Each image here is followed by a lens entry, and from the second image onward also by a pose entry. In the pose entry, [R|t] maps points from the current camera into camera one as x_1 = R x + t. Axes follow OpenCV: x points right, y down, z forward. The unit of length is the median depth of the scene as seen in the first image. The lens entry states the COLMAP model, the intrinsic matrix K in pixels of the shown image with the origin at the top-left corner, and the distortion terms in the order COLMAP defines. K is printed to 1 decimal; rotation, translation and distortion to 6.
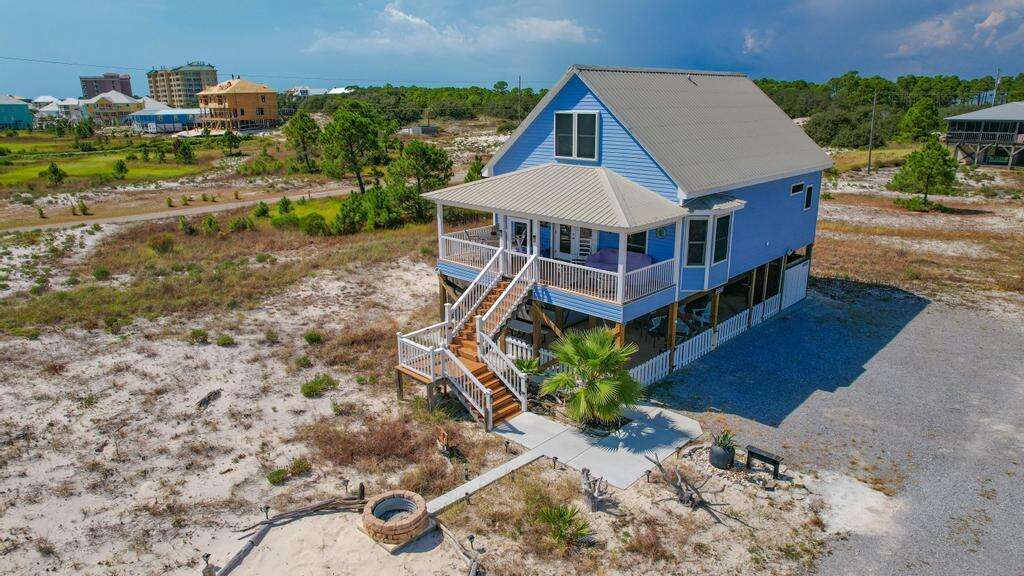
lens RADIAL K [[656.4, 0, 512.0], [0, 656.4, 288.0], [0, 0, 1]] dist [-0.083713, 0.075844]
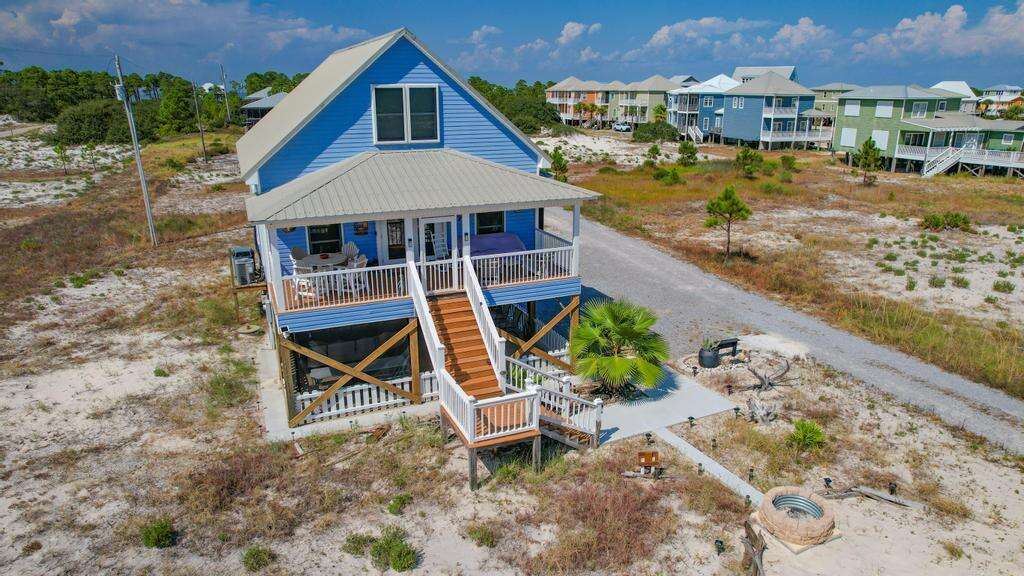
lens RADIAL K [[656.4, 0, 512.0], [0, 656.4, 288.0], [0, 0, 1]] dist [-0.083713, 0.075844]
pose [[0.382391, -0.262143, 0.886035, -0.729099], [0.257921, 0.951079, 0.170075, -0.146681], [-0.887273, 0.163492, 0.431296, 0.632434]]
